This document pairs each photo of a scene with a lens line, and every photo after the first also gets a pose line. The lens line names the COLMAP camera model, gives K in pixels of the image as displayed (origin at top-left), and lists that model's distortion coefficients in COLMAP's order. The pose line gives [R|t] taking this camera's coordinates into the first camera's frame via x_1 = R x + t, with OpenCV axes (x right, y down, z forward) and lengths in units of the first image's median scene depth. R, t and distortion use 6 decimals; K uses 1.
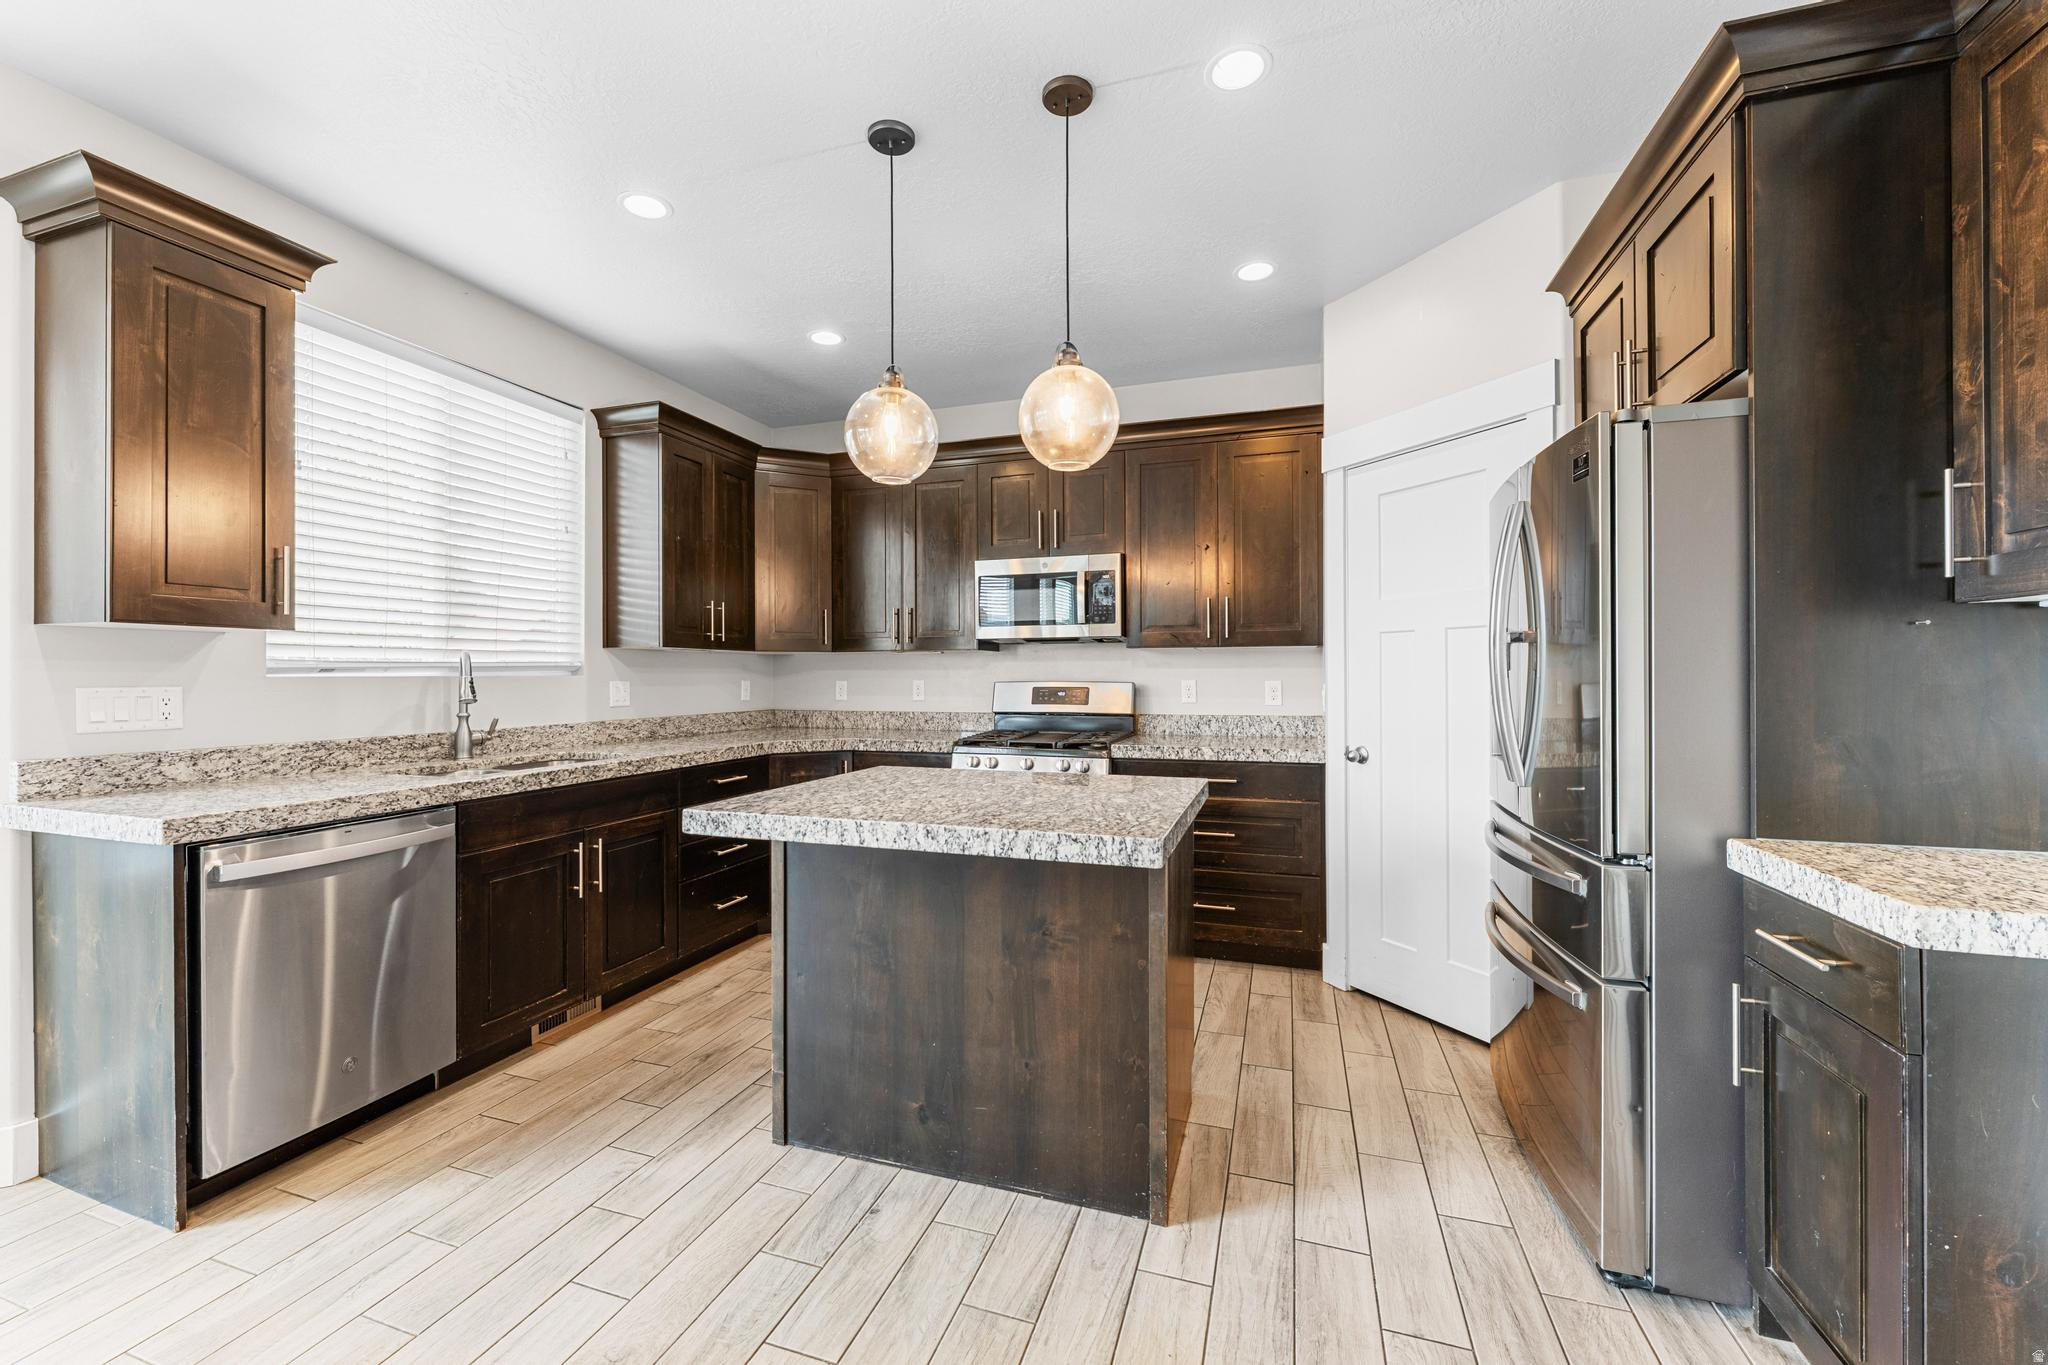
lens RADIAL K [[835.2, 0, 1007.8], [0, 835.2, 673.9], [0, 0, 1]] dist [-0.004354, 0.001133]
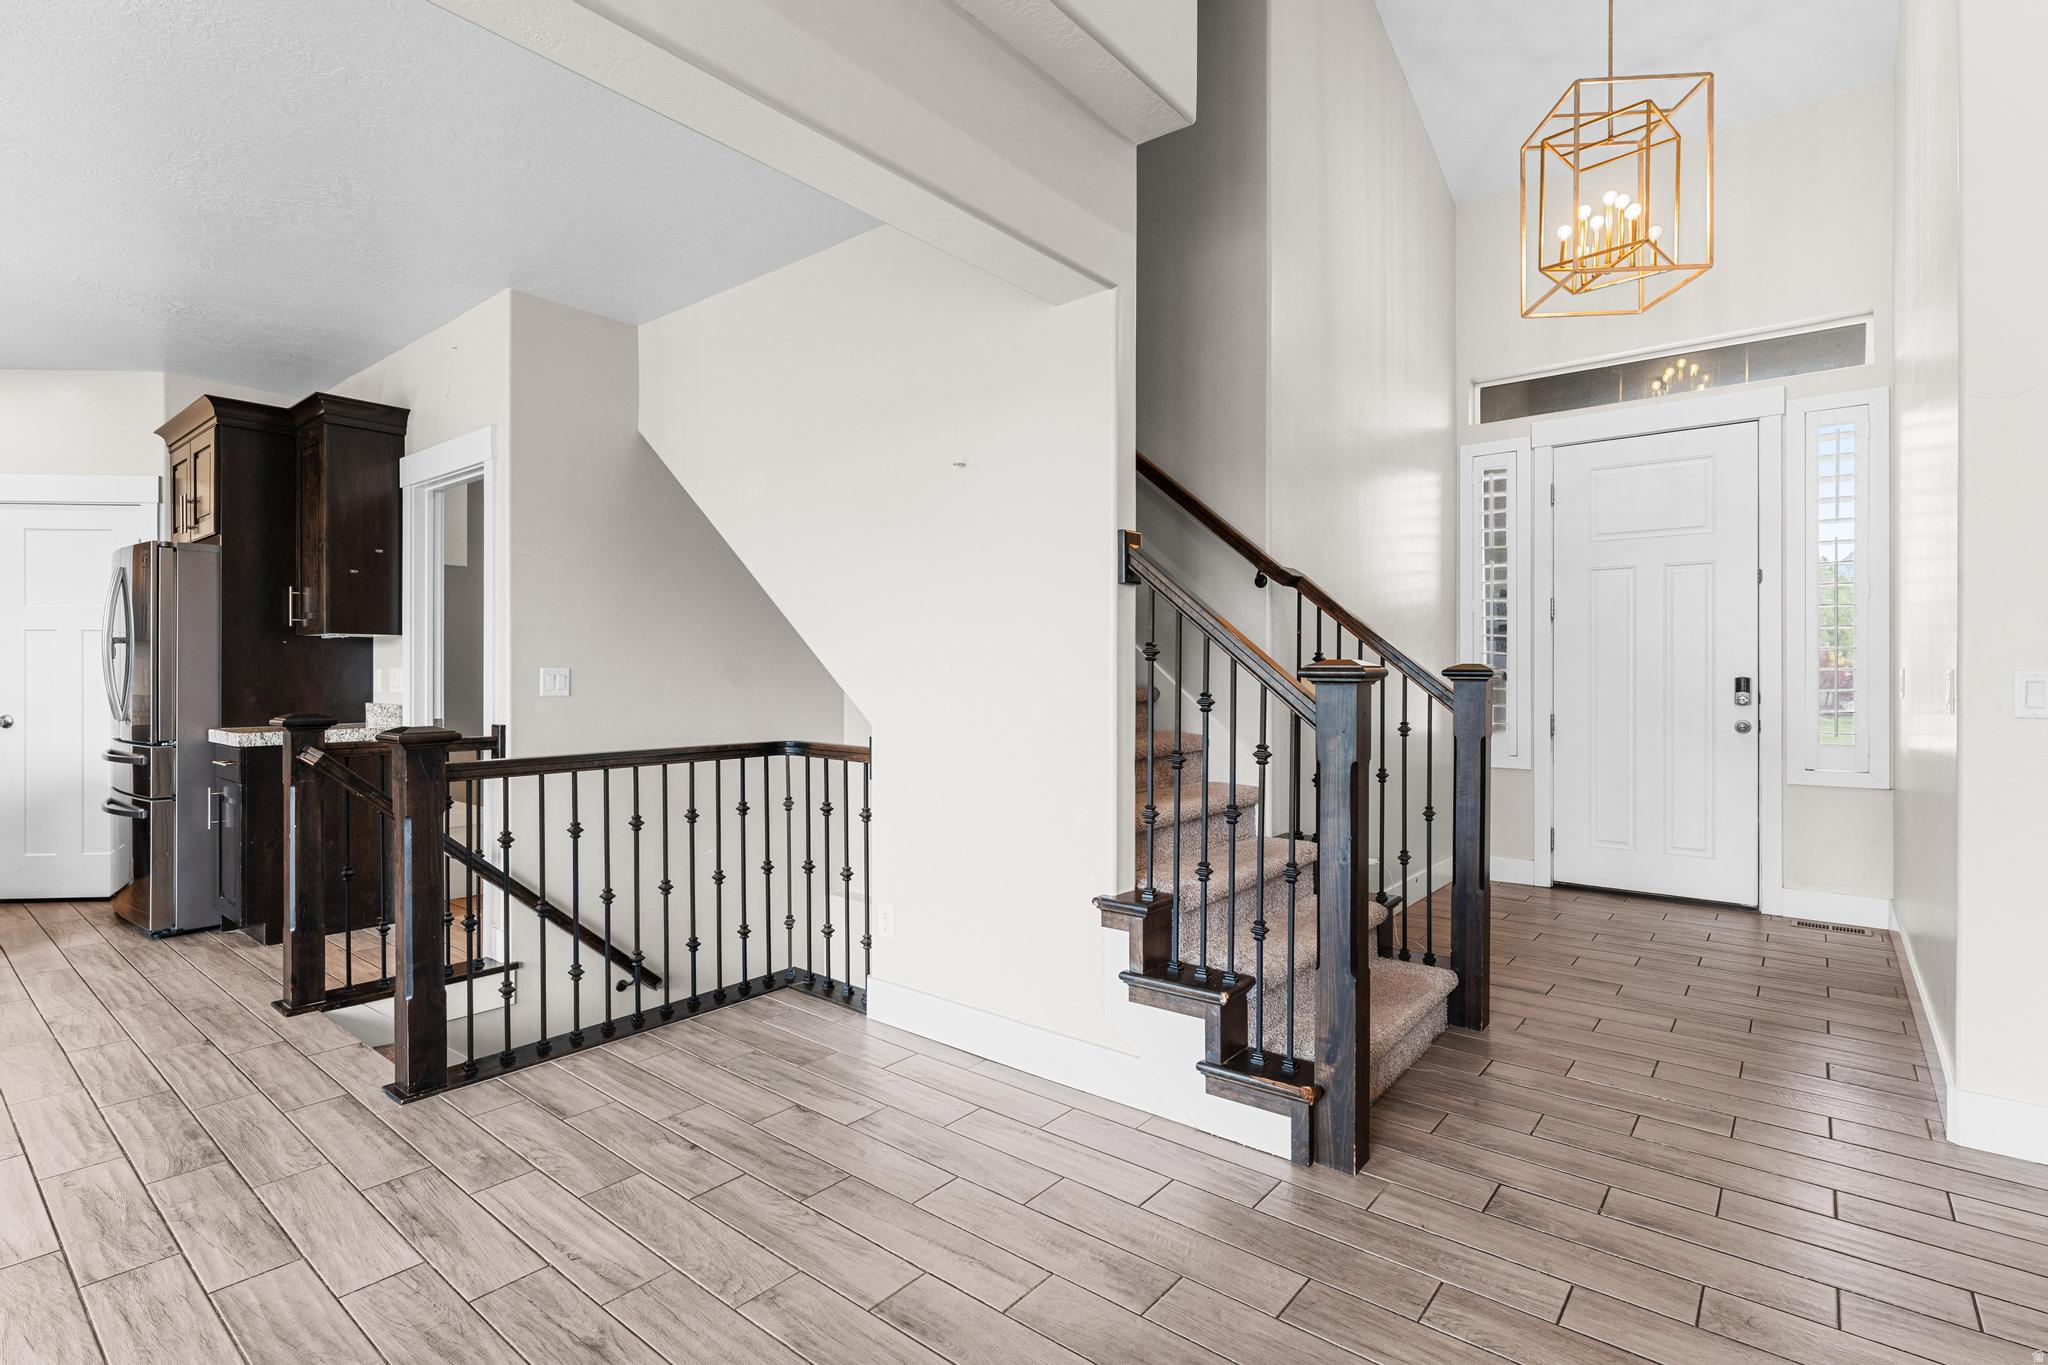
lens RADIAL K [[973.1, 0, 1015.1], [0, 973.1, 670.7], [0, 0, 1]] dist [-0.000198, -0.000398]
pose [[0.355482, 0.003882, 0.934675, -0.637163], [-0.004872, 0.999985, -0.002300, 0.017156], [-0.934671, -0.003736, 0.355495, -1.481534]]
